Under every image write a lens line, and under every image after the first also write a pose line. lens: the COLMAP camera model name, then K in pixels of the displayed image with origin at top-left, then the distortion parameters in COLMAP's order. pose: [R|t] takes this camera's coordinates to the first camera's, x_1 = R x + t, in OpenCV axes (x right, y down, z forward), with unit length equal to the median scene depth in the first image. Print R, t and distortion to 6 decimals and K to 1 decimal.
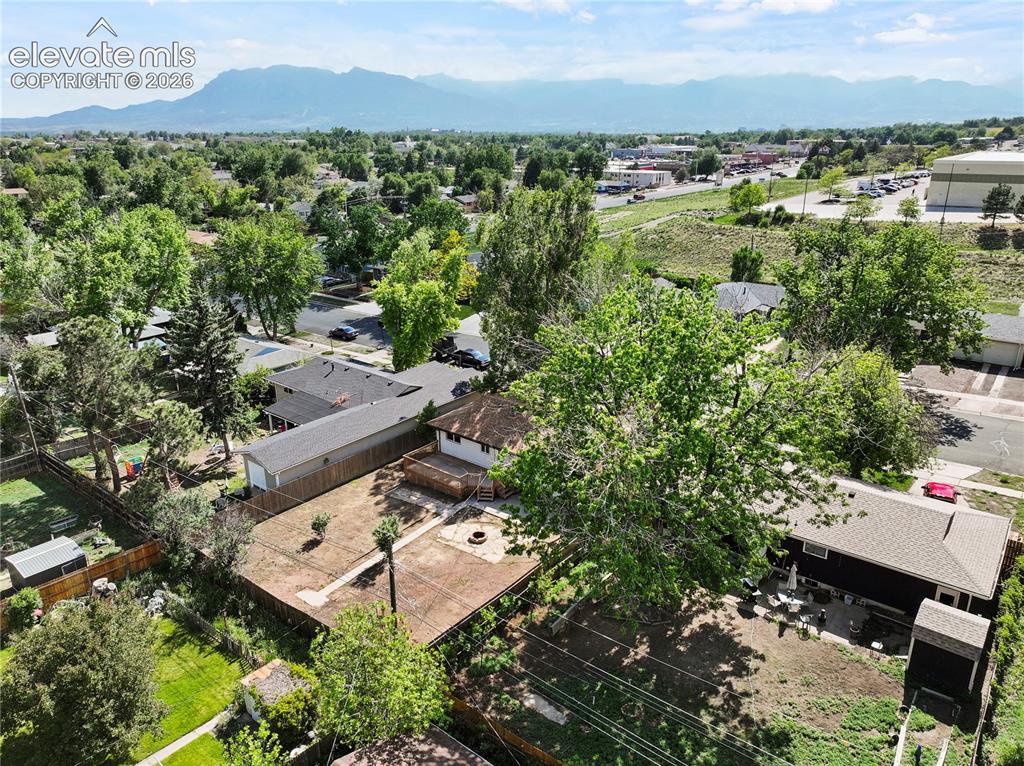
lens RADIAL K [[721.7, 0, 512.0], [0, 721.7, 383.0], [0, 0, 1]] dist [0.004523, 0.004102]
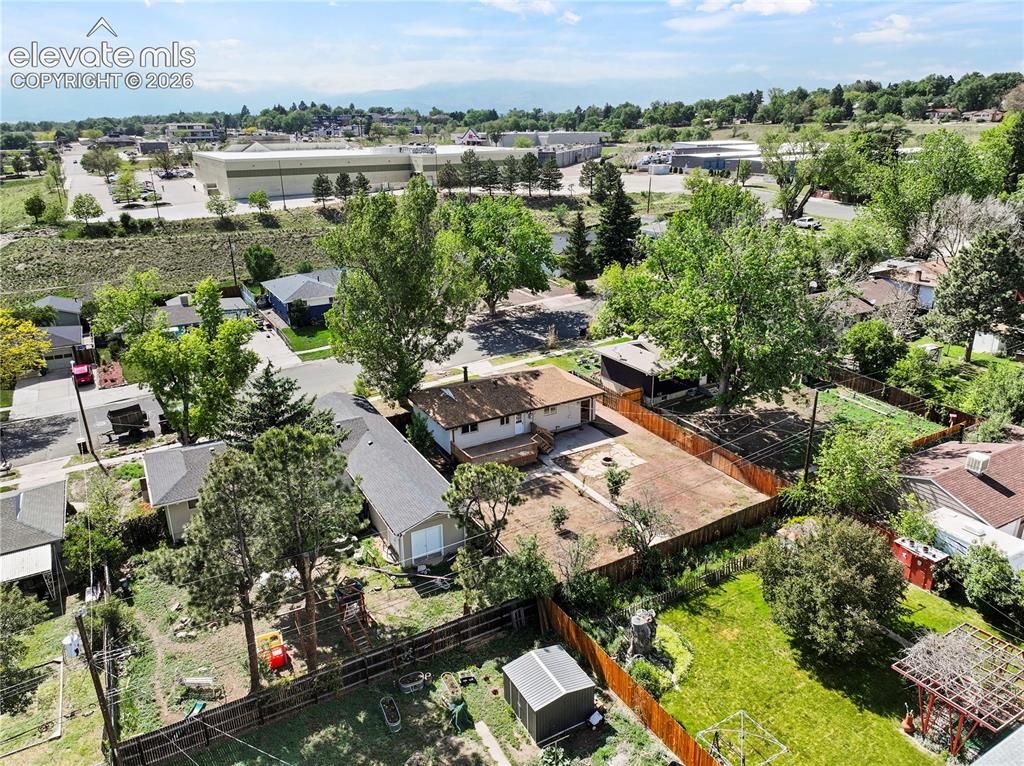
lens RADIAL K [[721.7, 0, 512.0], [0, 721.7, 383.0], [0, 0, 1]] dist [0.004523, 0.004102]
pose [[0.373361, -0.315228, 0.872487, -0.938547], [0.319702, 0.926606, 0.197972, -0.170438], [-0.870857, 0.205020, 0.446737, 0.464648]]
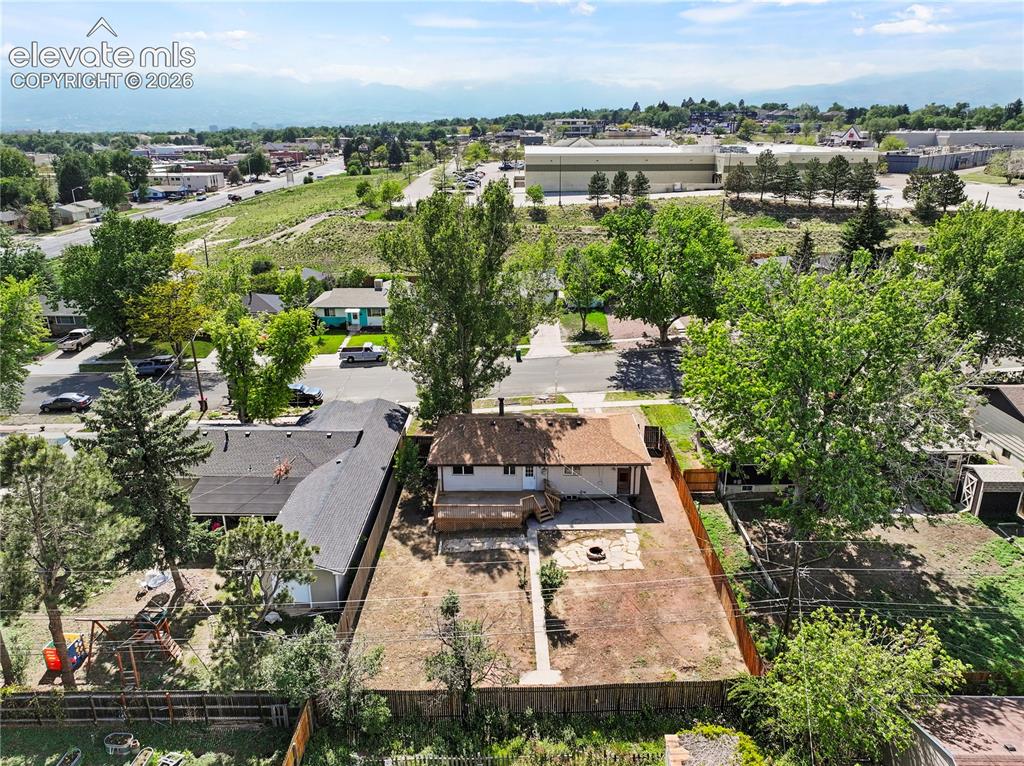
lens RADIAL K [[726.3, 0, 513.6], [0, 726.3, 369.6], [0, 0, 1]] dist [-0.008435, 0.024742]
pose [[0.785187, -0.199793, 0.586143, -0.536191], [0.208889, 0.976501, 0.053026, -0.082201], [-0.582963, 0.080804, 0.808470, 0.214463]]
